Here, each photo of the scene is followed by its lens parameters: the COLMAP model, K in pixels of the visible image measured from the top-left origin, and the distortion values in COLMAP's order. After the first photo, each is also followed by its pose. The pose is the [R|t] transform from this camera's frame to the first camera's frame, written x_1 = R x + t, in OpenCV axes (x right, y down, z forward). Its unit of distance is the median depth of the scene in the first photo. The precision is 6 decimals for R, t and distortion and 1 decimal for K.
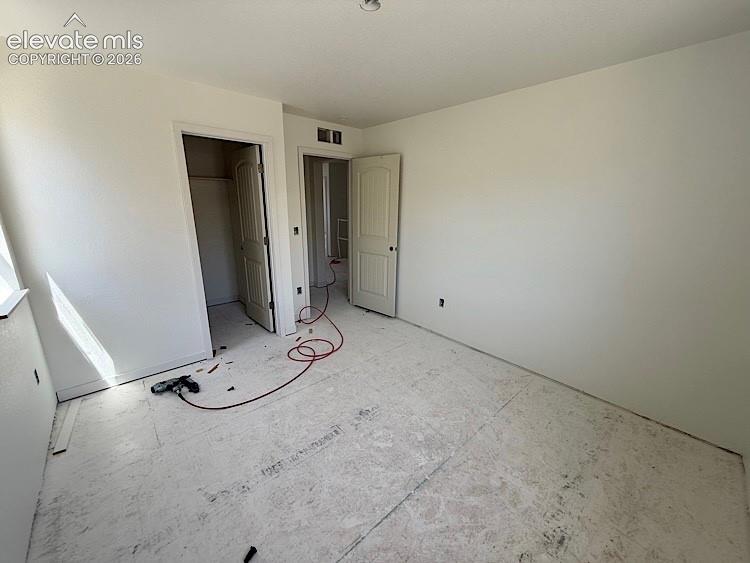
lens RADIAL K [[299.4, 0, 374.7], [0, 299.4, 280.7], [0, 0, 1]] dist [0.000599, -0.000233]
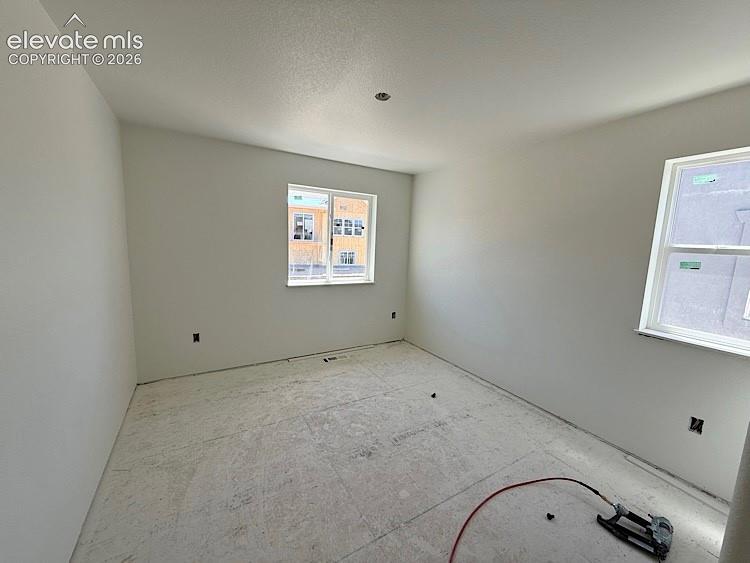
lens RADIAL K [[299.4, 0, 374.9], [0, 299.4, 281.1], [0, 0, 1]] dist [0.000599, -0.000233]
pose [[-0.980408, -0.079501, 0.180221, -0.208956], [-0.004659, 0.924036, 0.382276, -0.474973], [-0.196922, 0.373947, -0.906303, 1.826939]]
